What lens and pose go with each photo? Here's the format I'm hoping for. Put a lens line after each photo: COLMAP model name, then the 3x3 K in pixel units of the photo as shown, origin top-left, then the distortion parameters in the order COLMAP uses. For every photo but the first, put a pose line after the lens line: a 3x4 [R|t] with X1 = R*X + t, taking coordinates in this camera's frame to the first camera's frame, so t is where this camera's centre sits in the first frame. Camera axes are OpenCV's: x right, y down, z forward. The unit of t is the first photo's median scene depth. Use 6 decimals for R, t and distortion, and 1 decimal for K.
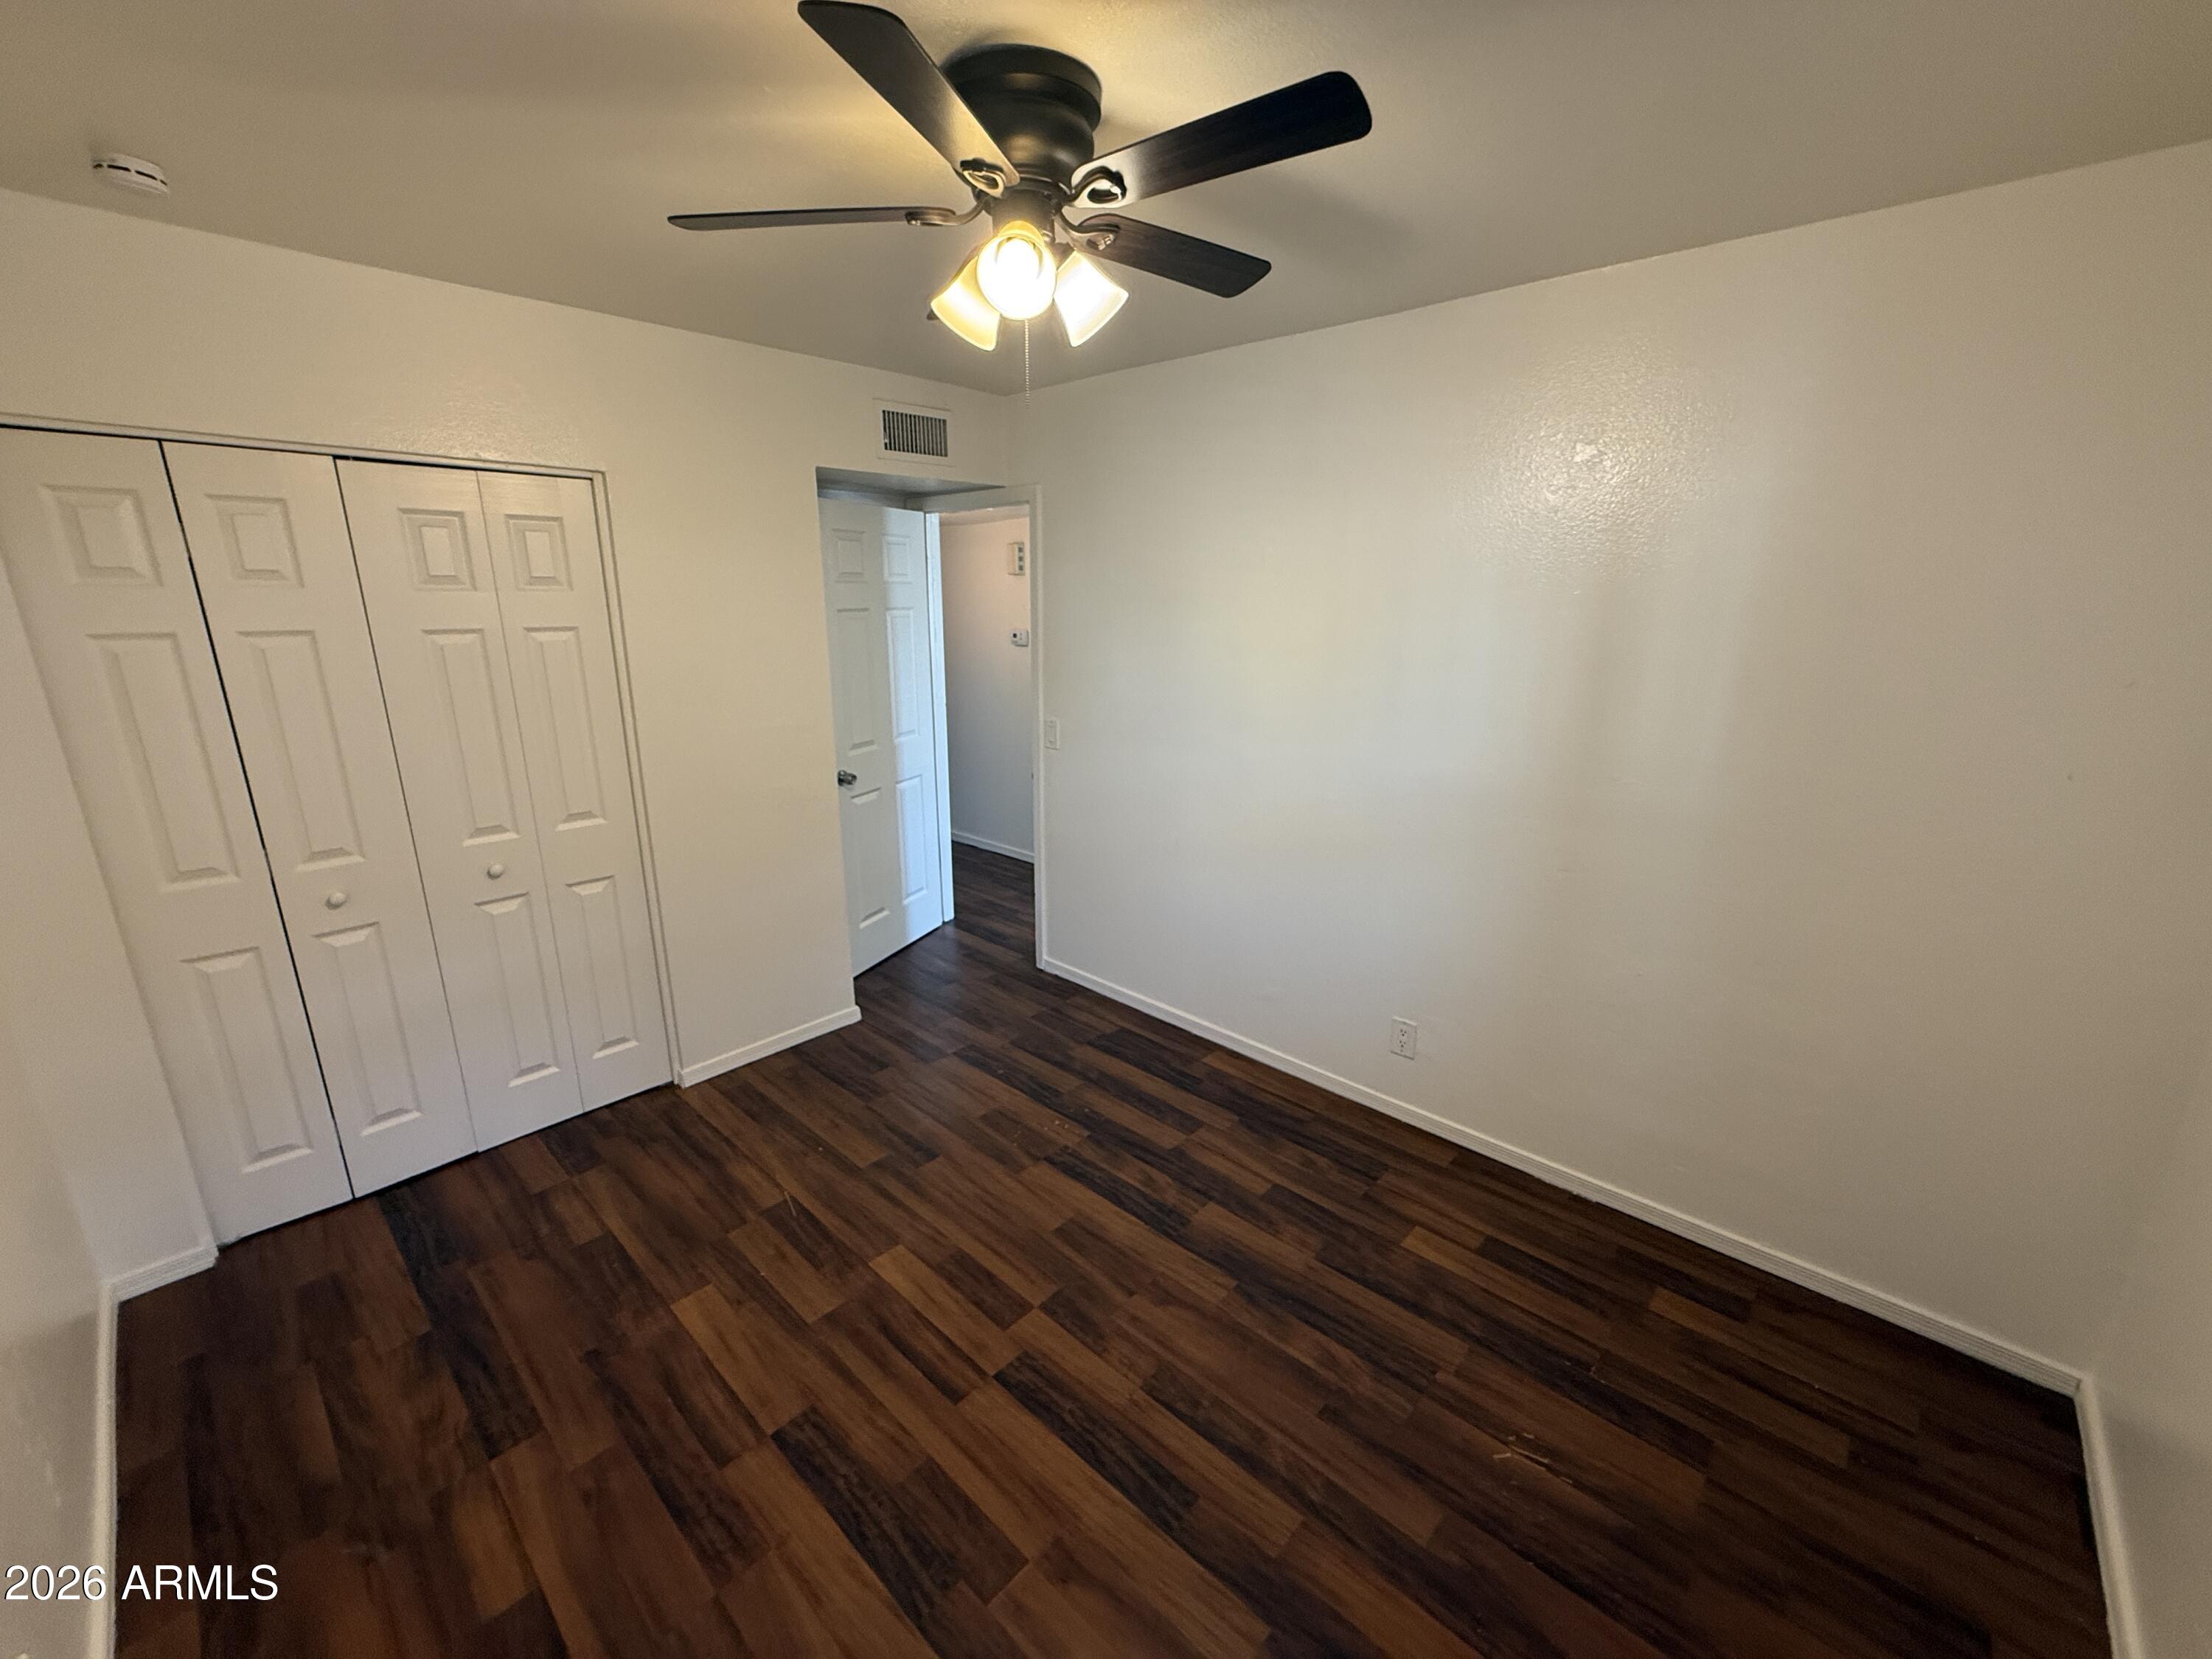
lens RADIAL K [[881.6, 0, 1100.2], [0, 881.6, 834.4], [0, 0, 1]] dist [-0.005591, 0.000060]
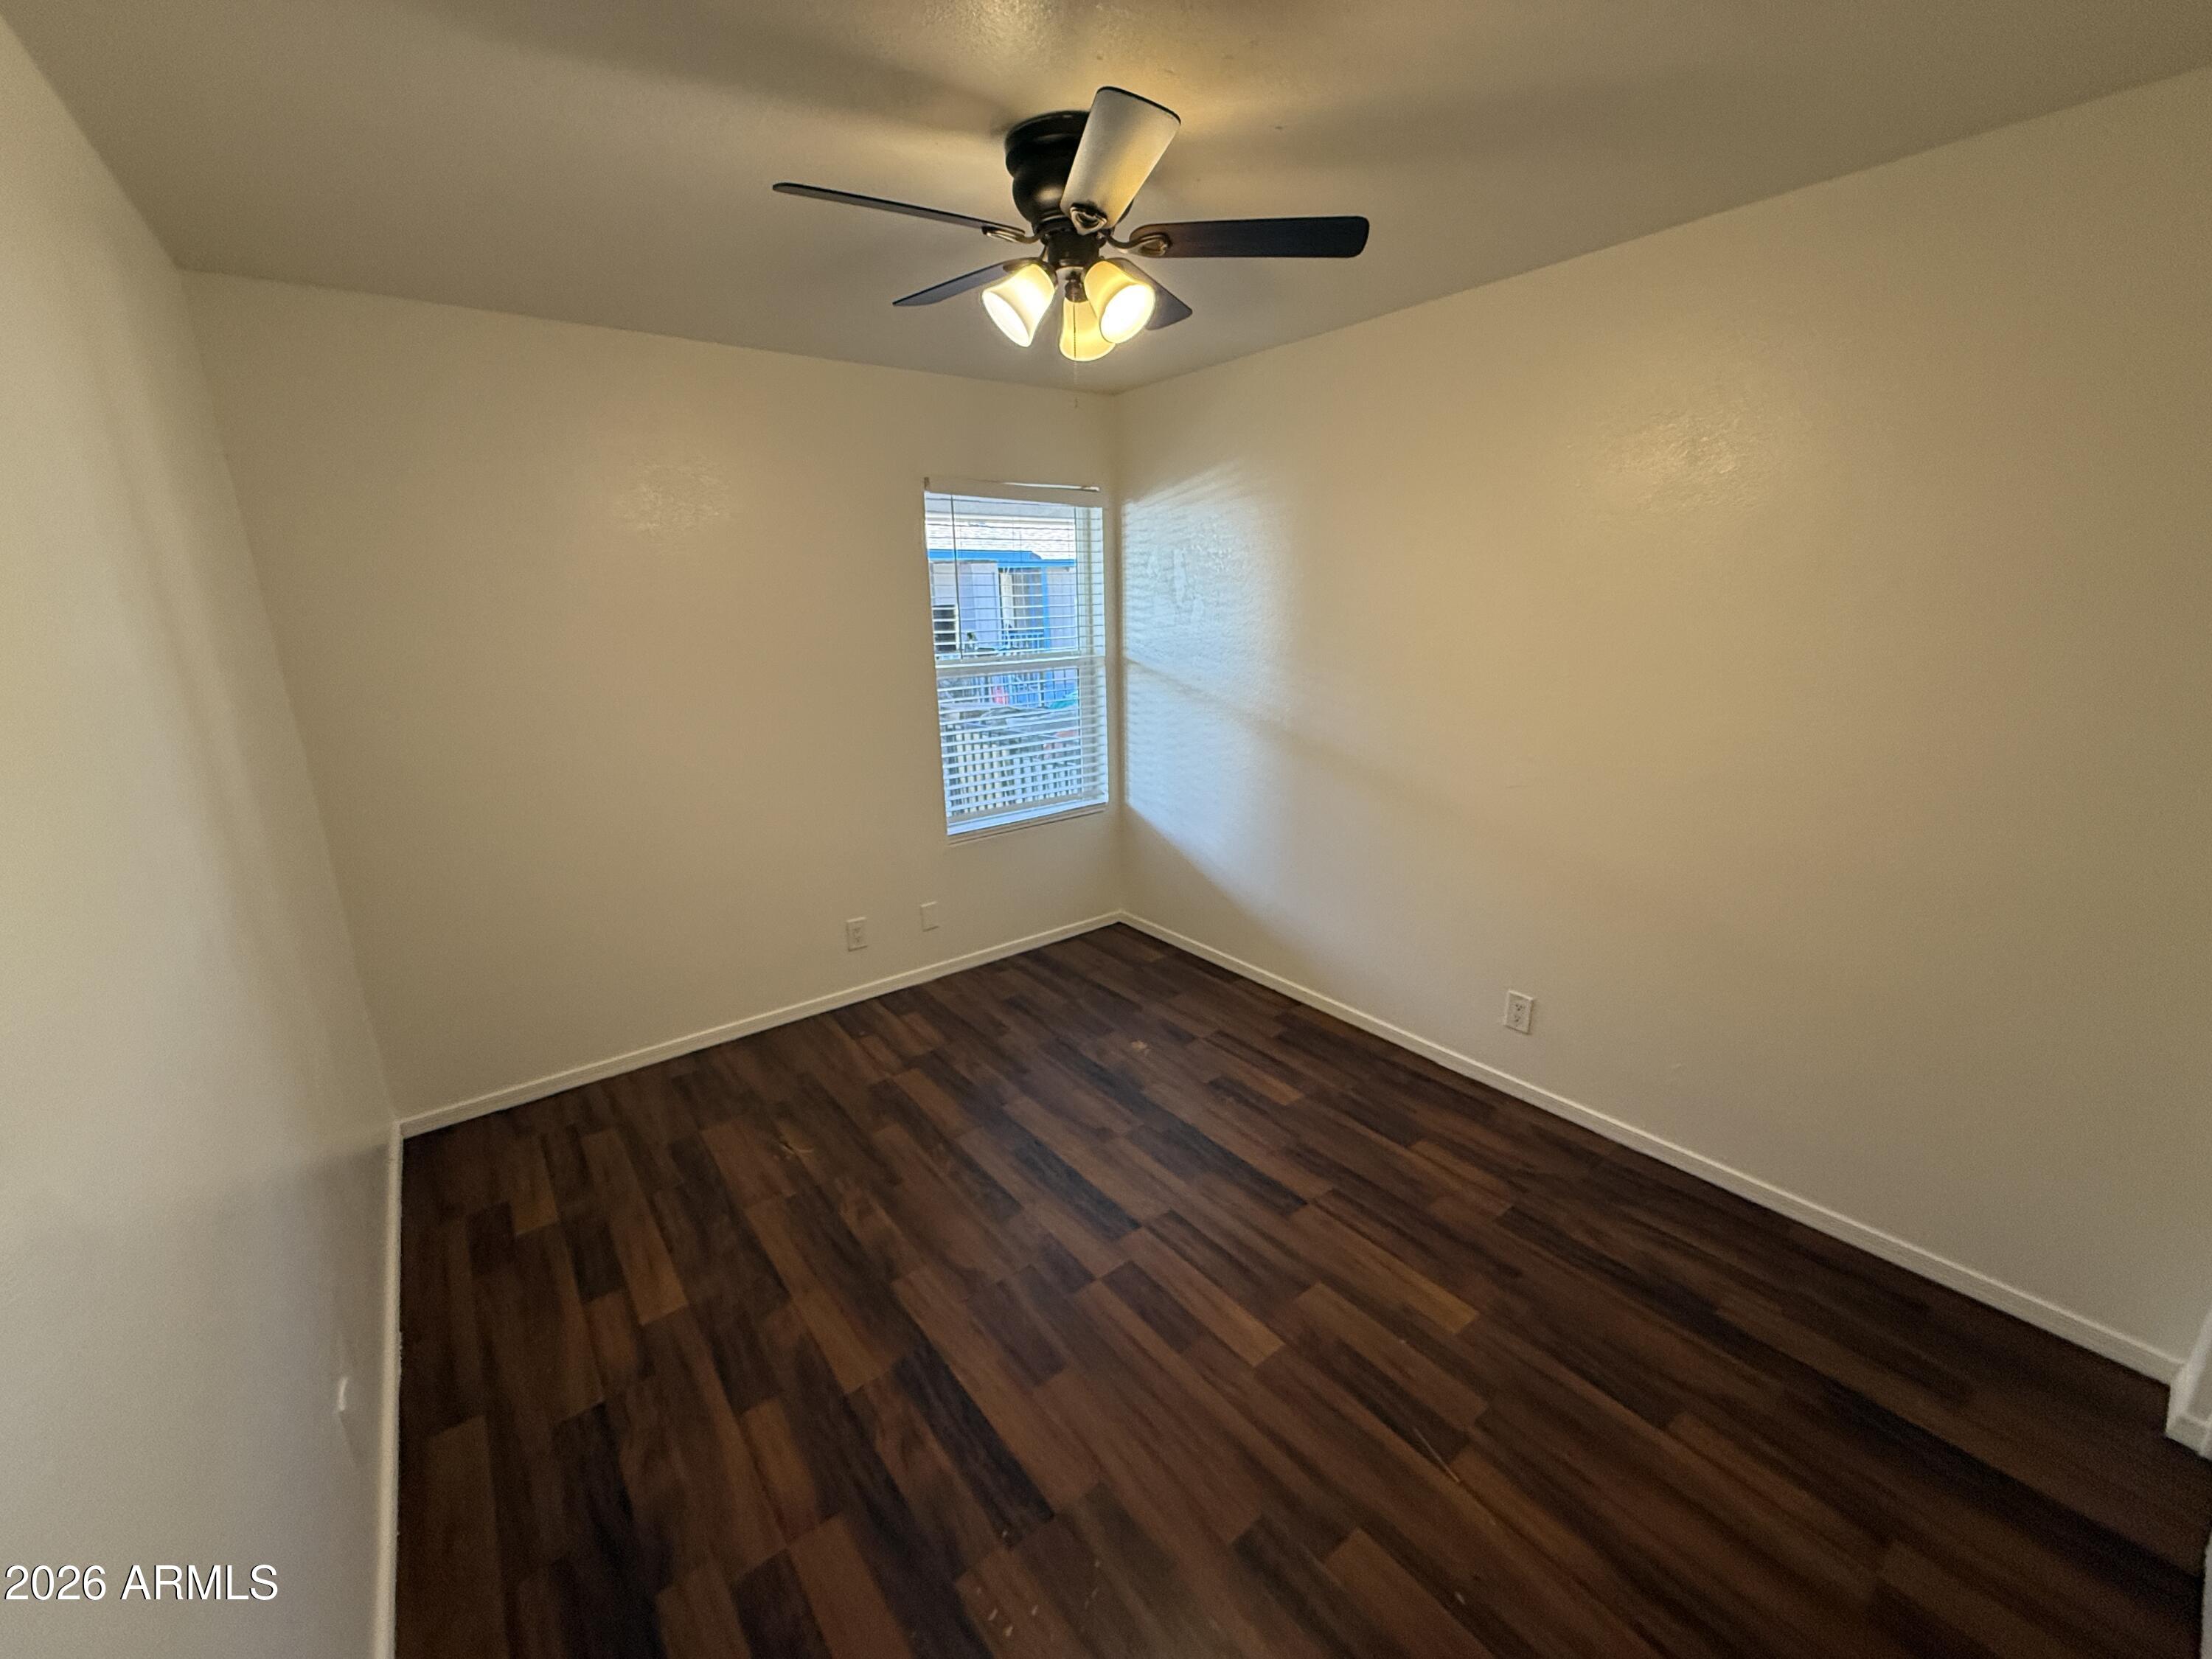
lens RADIAL K [[881.6, 0, 1100.2], [0, 881.6, 834.4], [0, 0, 1]] dist [-0.005591, 0.000060]
pose [[-0.985729, -0.026791, 0.166197, -0.215343], [0.062254, 0.859254, 0.507746, -0.387010], [-0.156409, 0.510846, -0.845324, 1.498462]]
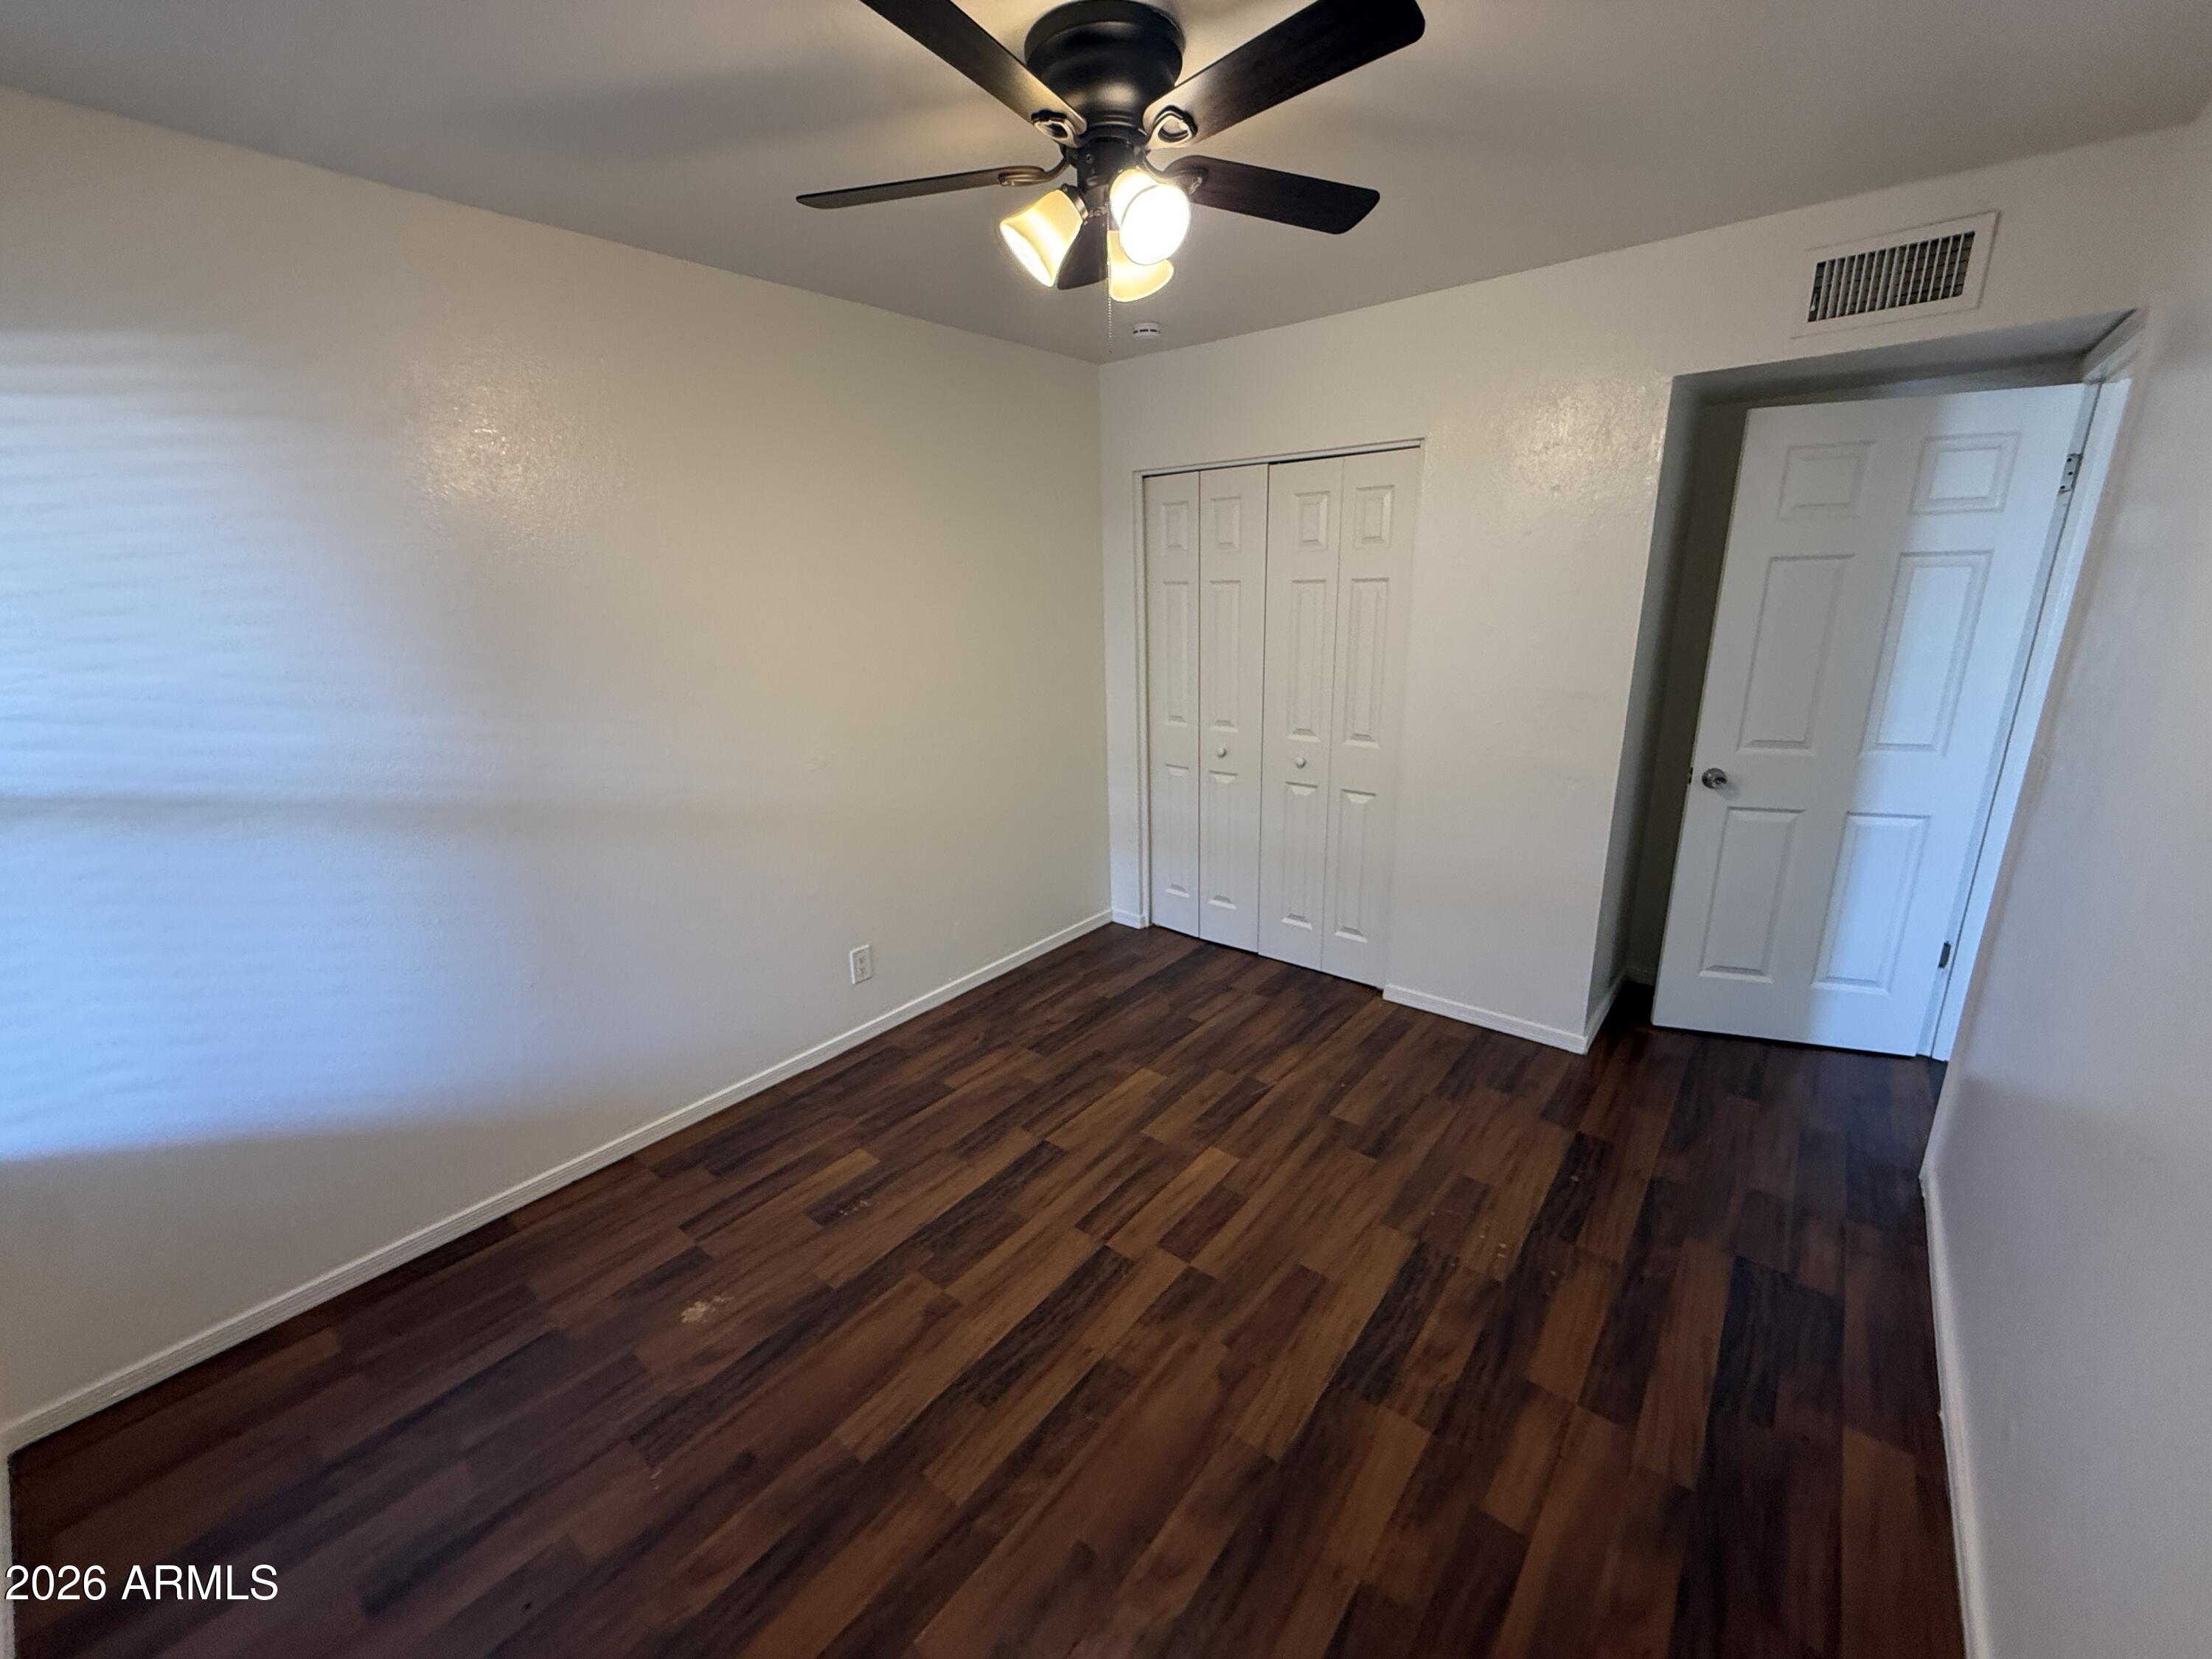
lens RADIAL K [[881.6, 0, 1100.2], [0, 881.6, 834.4], [0, 0, 1]] dist [-0.005591, 0.000060]
pose [[0.065702, 0.271409, -0.960219, 0.699585], [-0.238536, 0.938670, 0.248996, -0.133510], [0.968909, 0.212688, 0.126413, 0.634573]]
